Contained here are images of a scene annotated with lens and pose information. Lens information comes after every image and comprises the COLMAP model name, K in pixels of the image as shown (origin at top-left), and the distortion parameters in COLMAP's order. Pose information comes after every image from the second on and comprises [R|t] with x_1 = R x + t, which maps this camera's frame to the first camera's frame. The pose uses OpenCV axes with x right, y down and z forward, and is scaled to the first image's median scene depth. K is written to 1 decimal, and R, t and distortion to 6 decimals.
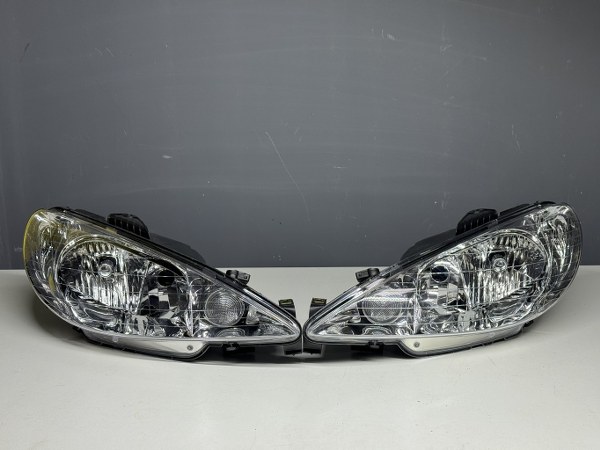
lens RADIAL K [[828.3, 0, 302.6], [0, 828.3, 225.6], [0, 0, 1]] dist [0.097820, 0.000000]
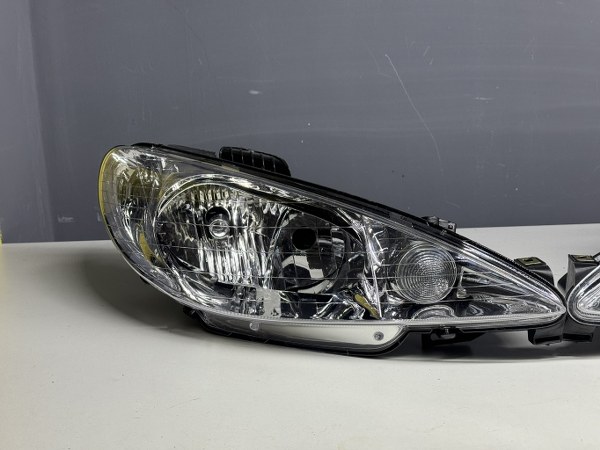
lens RADIAL K [[828.3, 0, 297.7], [0, 828.3, 224.6], [0, 0, 1]] dist [0.097820, 0.000000]
pose [[0.999690, -0.024616, -0.003709, -0.185777], [0.024649, 0.999652, 0.009357, 0.050834], [0.003477, -0.009446, 0.999949, 0.341604]]
